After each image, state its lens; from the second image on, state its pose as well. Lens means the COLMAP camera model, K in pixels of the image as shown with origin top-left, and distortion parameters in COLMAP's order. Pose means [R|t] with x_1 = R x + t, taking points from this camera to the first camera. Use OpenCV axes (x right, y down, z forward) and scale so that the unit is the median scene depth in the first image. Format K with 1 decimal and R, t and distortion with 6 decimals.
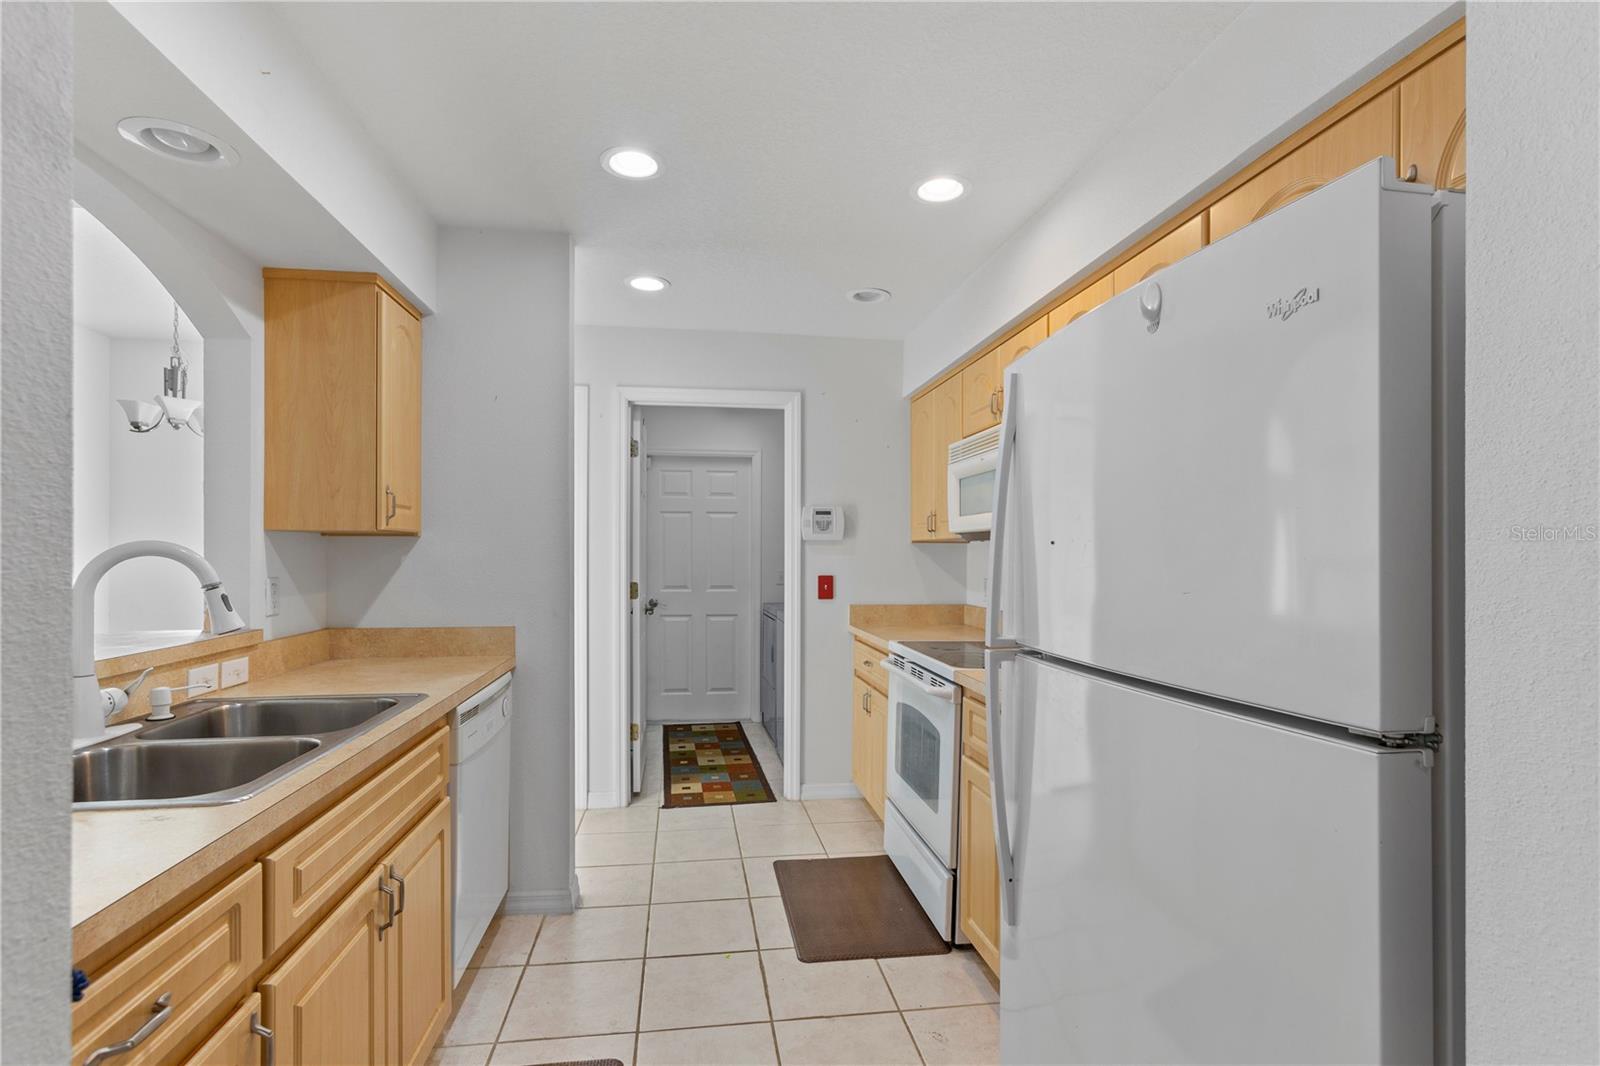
lens RADIAL K [[746.3, 0, 797.3], [0, 746.3, 552.0], [0, 0, 1]] dist [-0.025509, 0.023803]
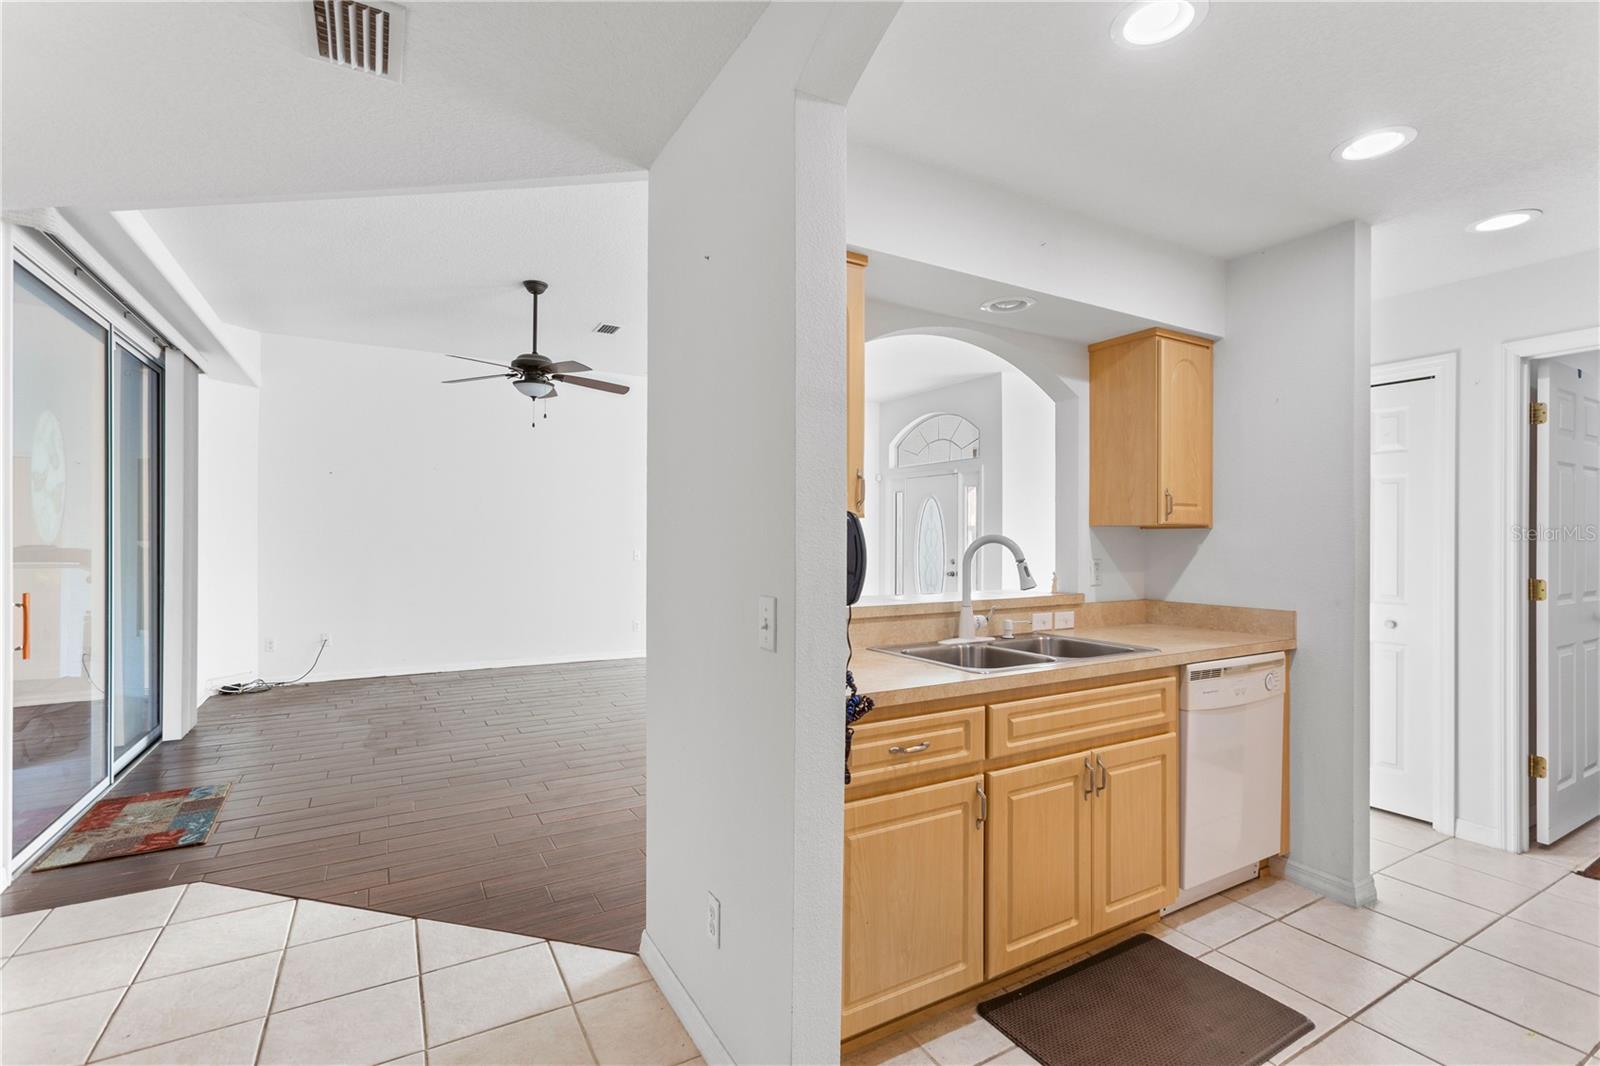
lens RADIAL K [[732.5, 0, 800.0], [0, 732.5, 533.0], [0, 0, 1]] dist [-0.000703, 0.000022]
pose [[0.380097, -0.009019, -0.924903, 0.352696], [-0.001989, 0.999942, -0.010568, 0.000616], [0.924944, 0.005857, 0.380057, -0.059932]]
